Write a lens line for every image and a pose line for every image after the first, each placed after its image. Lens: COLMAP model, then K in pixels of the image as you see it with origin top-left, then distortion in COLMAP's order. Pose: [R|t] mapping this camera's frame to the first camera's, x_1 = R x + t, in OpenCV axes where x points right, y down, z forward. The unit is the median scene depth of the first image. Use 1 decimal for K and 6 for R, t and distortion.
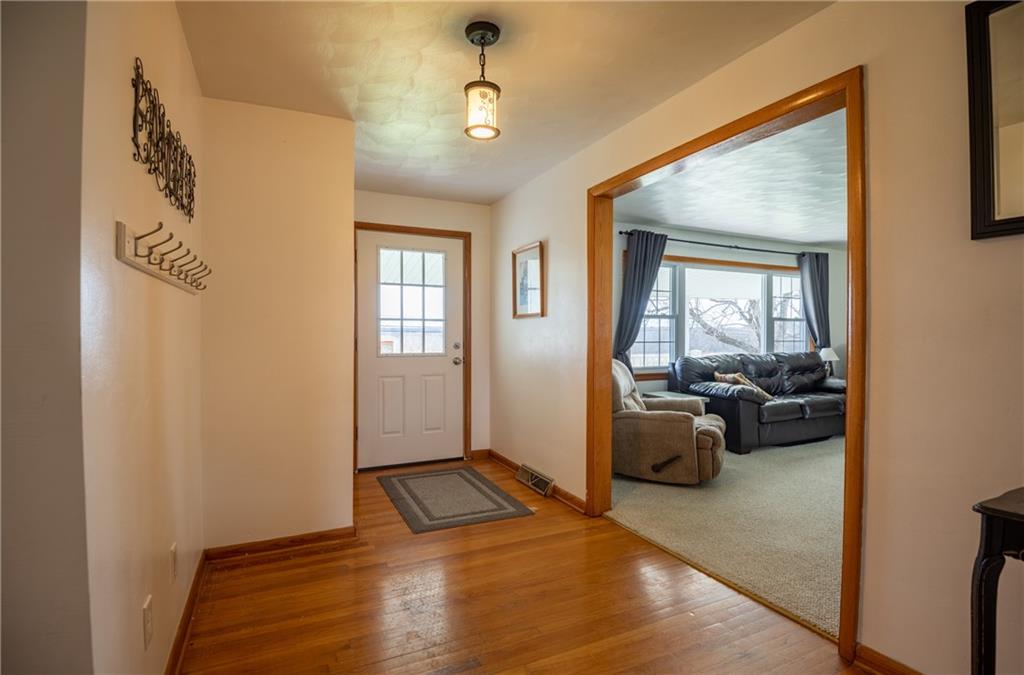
lens RADIAL K [[489.7, 0, 512.0], [0, 489.7, 337.5], [0, 0, 1]] dist [-0.047701, -0.000119]
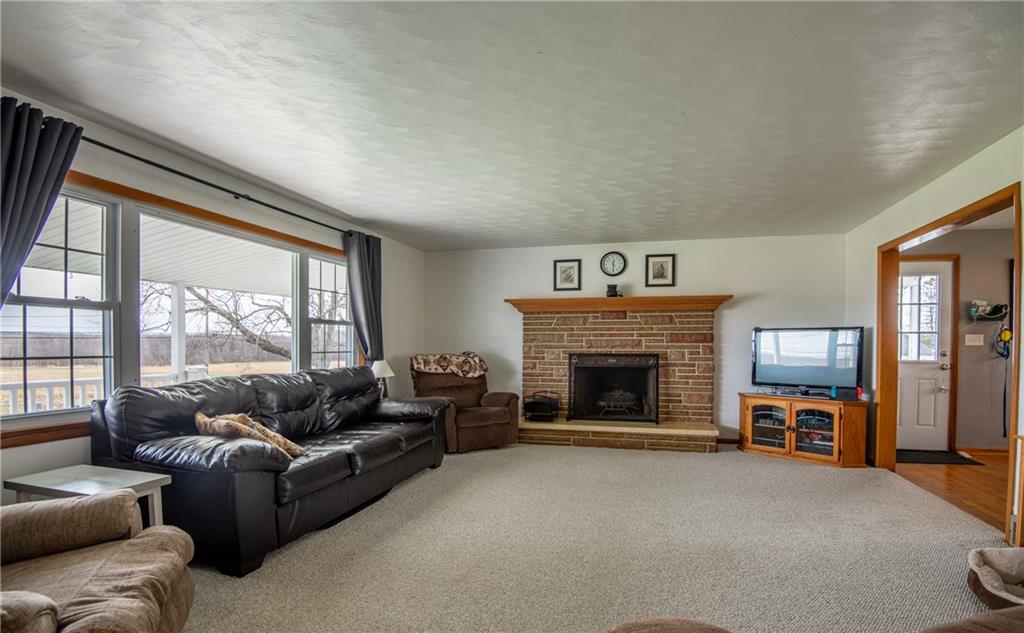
lens RADIAL K [[490.4, 0, 509.1], [0, 490.4, 352.4], [0, 0, 1]] dist [0.001389, -0.000043]
pose [[0.653422, -0.011854, 0.756901, 0.217922], [0.001441, 0.999895, 0.014415, -0.002063], [-0.756993, -0.008328, 0.653370, 0.363075]]
